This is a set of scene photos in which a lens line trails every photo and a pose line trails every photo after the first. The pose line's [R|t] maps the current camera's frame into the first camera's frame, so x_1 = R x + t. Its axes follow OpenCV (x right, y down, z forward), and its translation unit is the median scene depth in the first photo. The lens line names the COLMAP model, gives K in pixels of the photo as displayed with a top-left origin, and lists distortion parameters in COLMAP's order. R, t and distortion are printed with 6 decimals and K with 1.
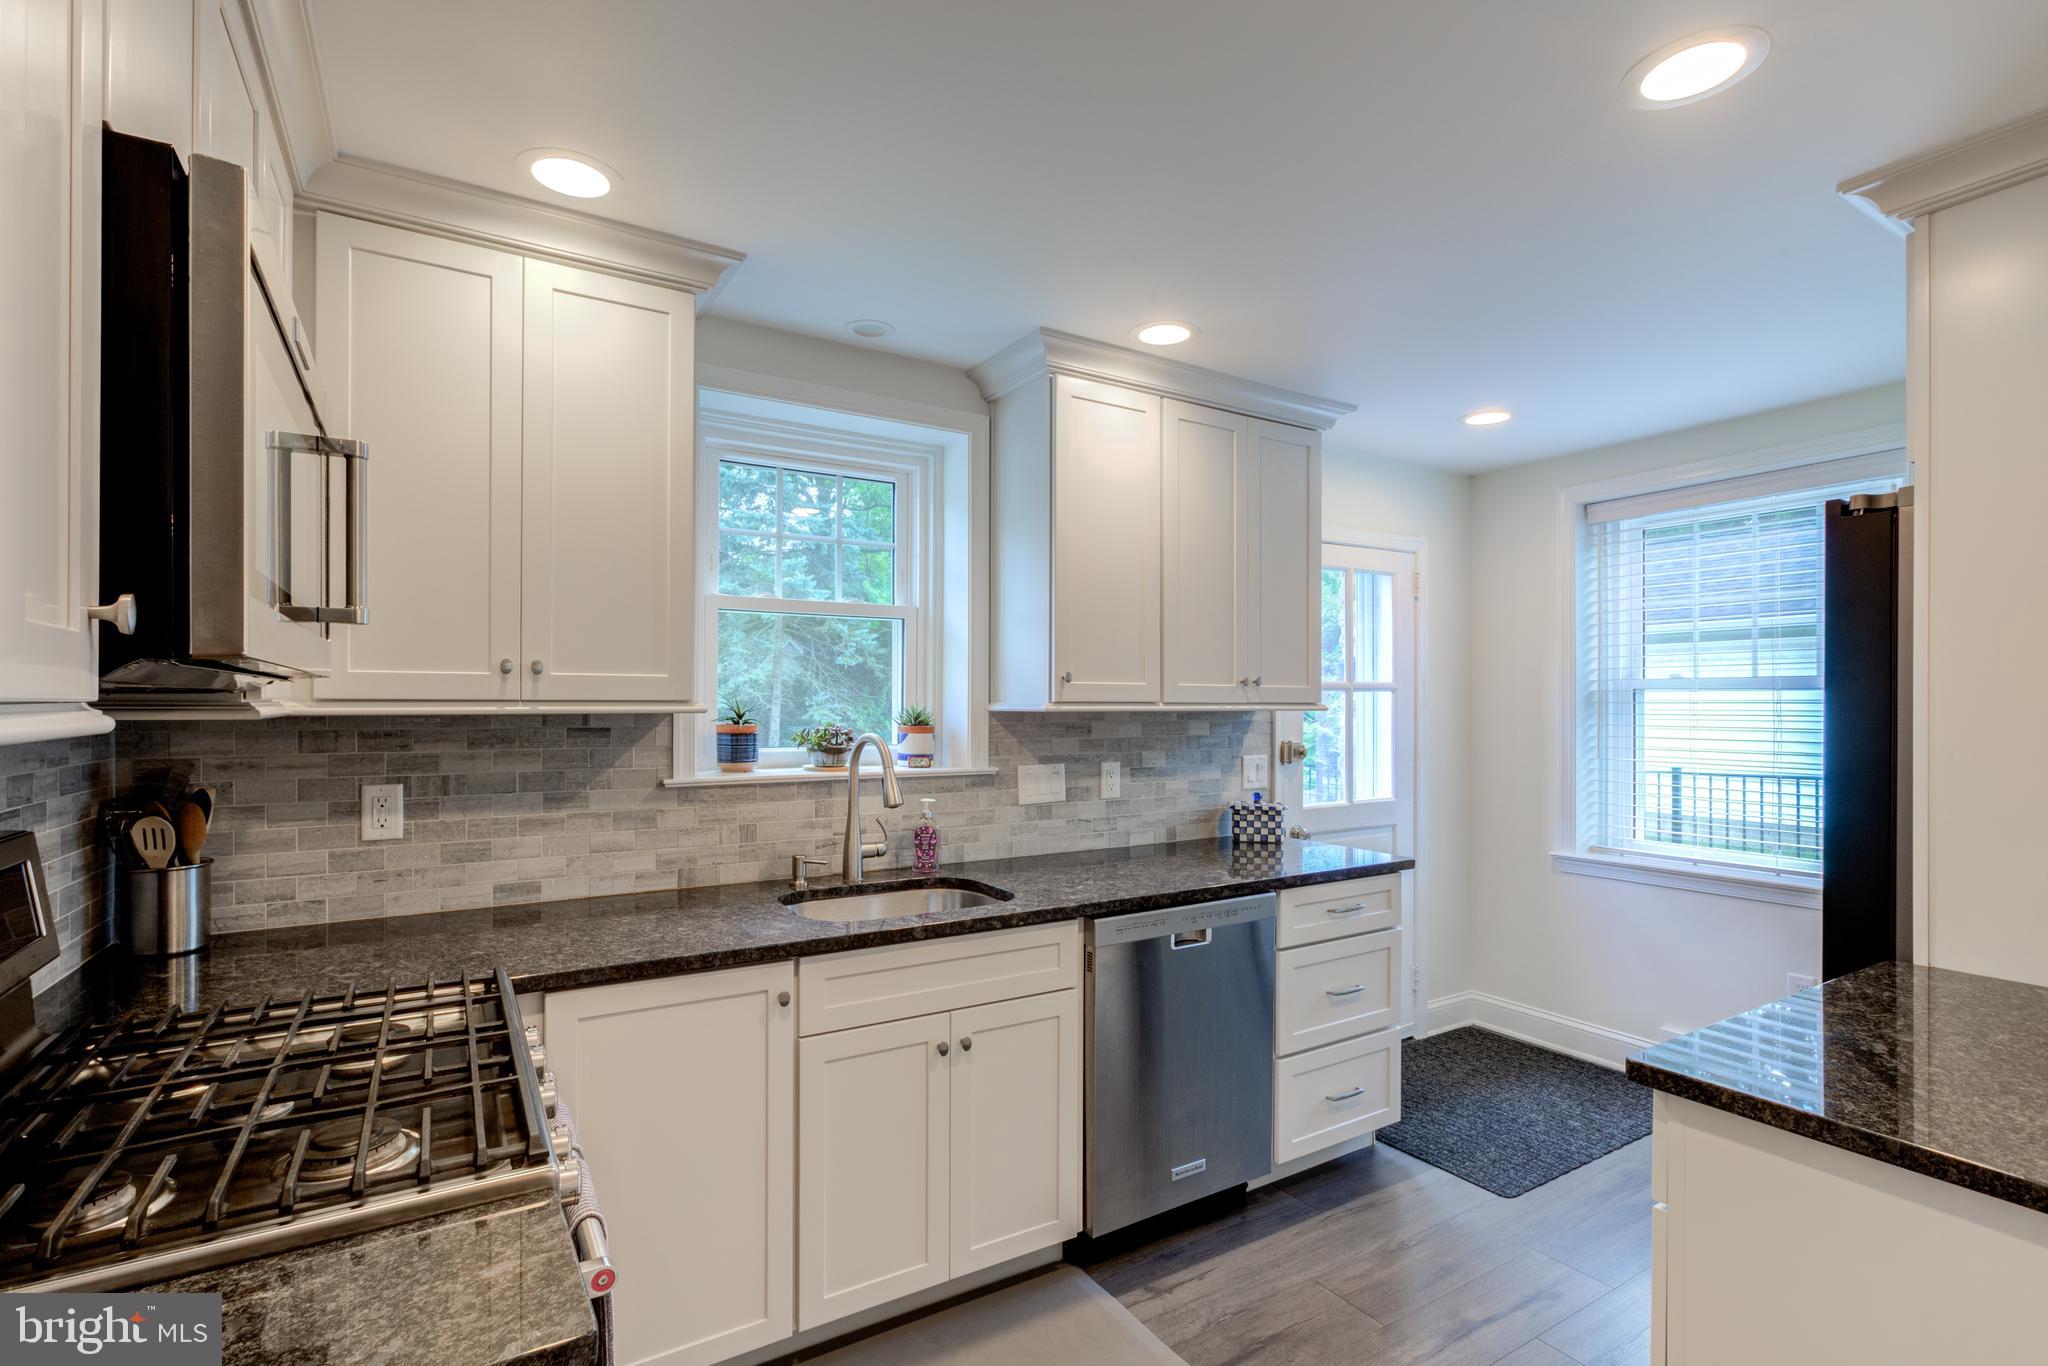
lens RADIAL K [[957.2, 0, 1010.3], [0, 957.2, 715.3], [0, 0, 1]] dist [-0.009932, 0.014056]
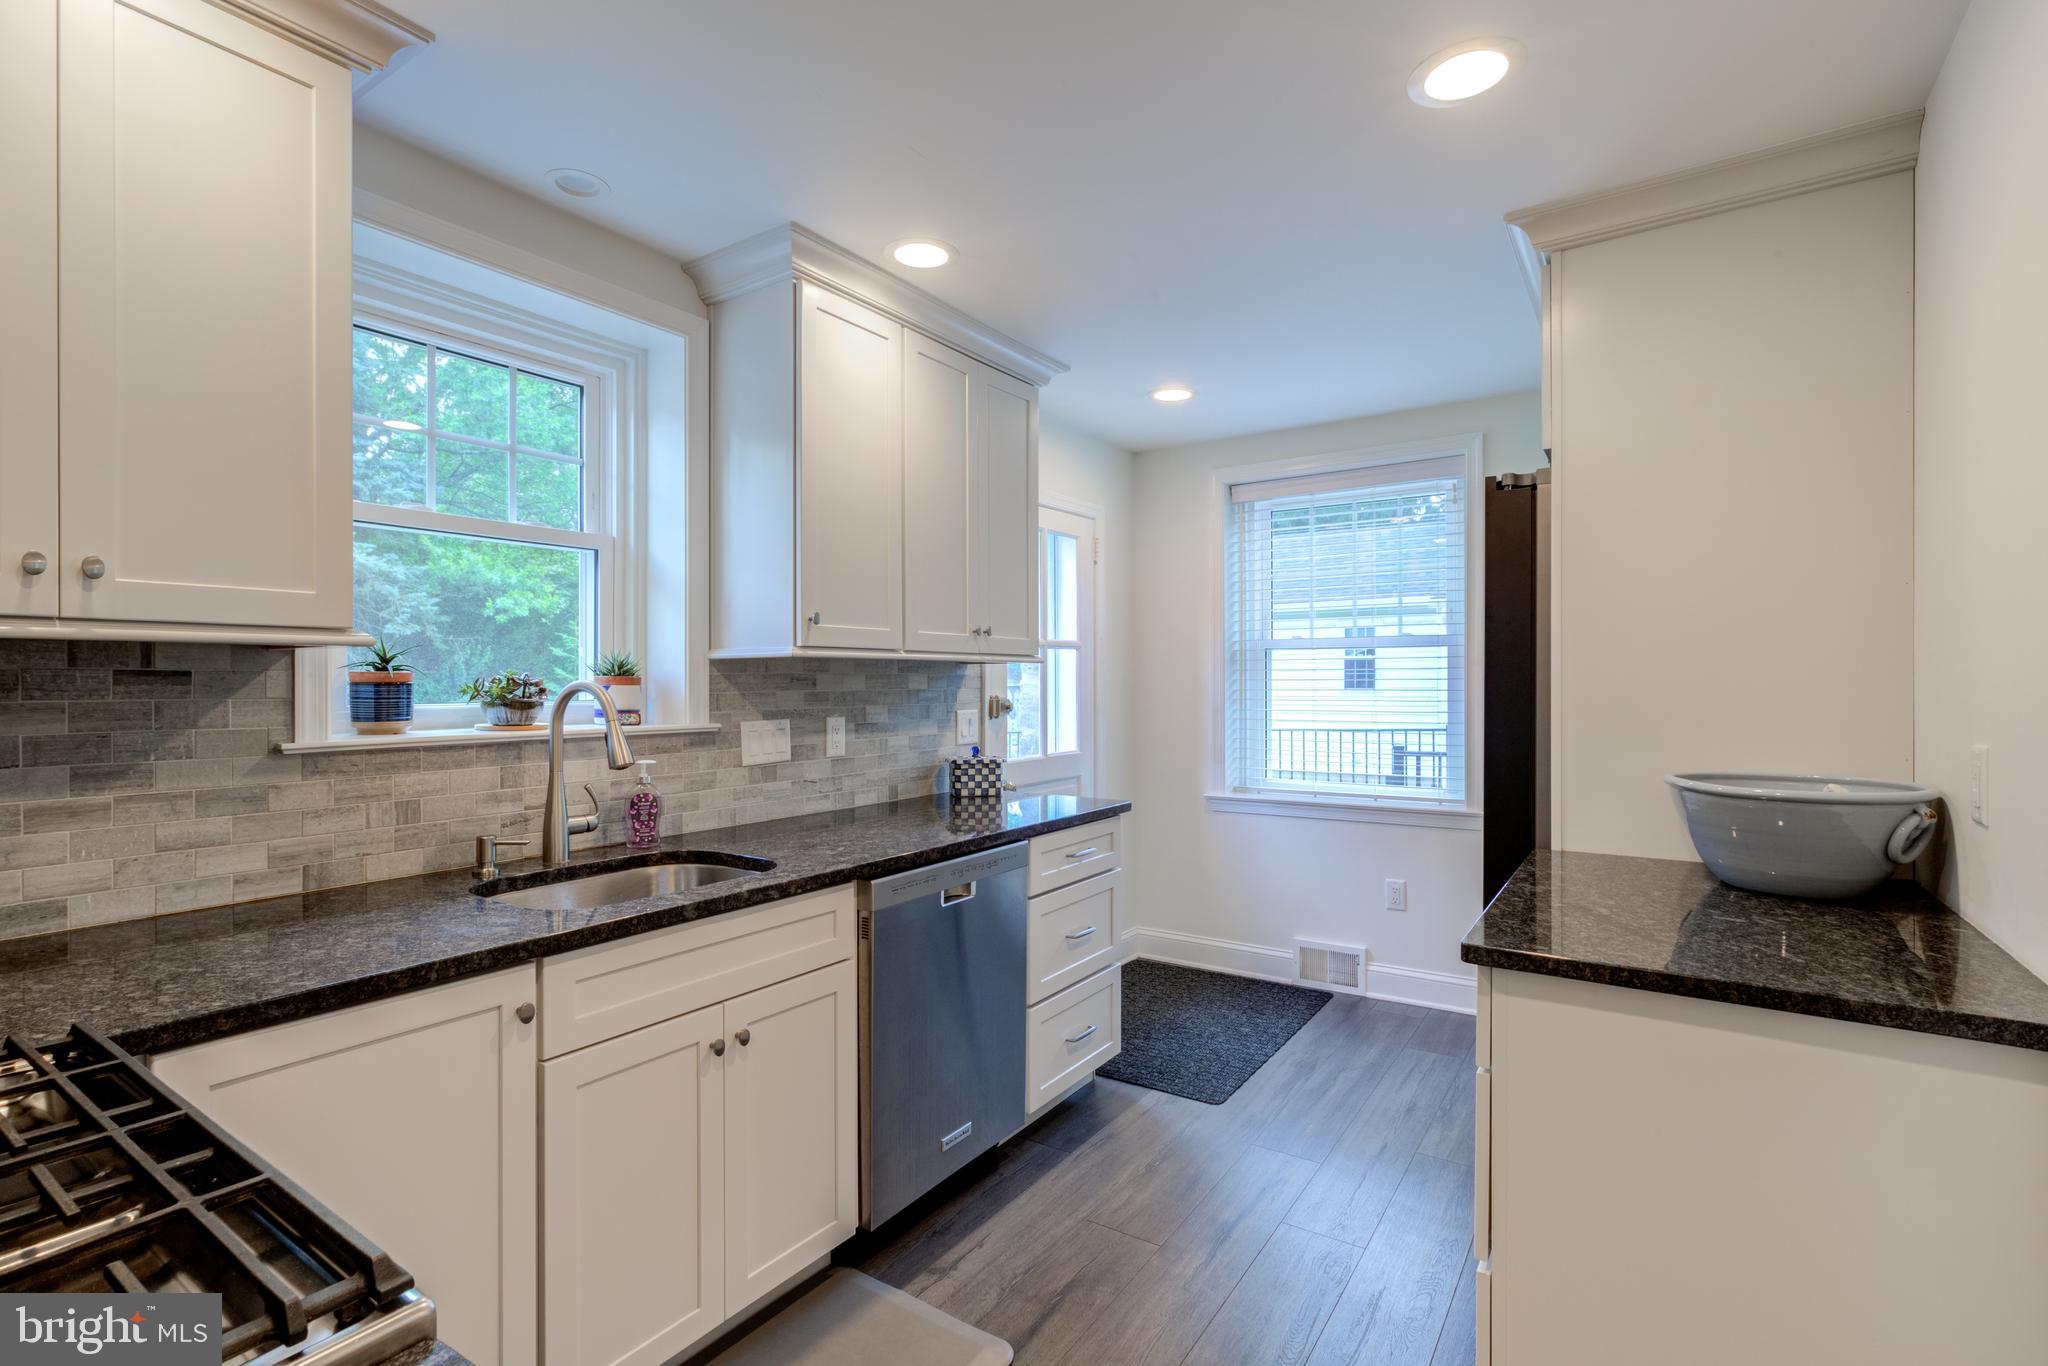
lens RADIAL K [[954.4, 0, 1013.4], [0, 954.4, 695.7], [0, 0, 1]] dist [-0.003343, 0.007099]
pose [[0.913136, -0.010840, 0.407512, -0.133536], [0.009675, 0.999941, 0.004920, 0.029211], [-0.407541, -0.000550, 0.913187, 0.099064]]
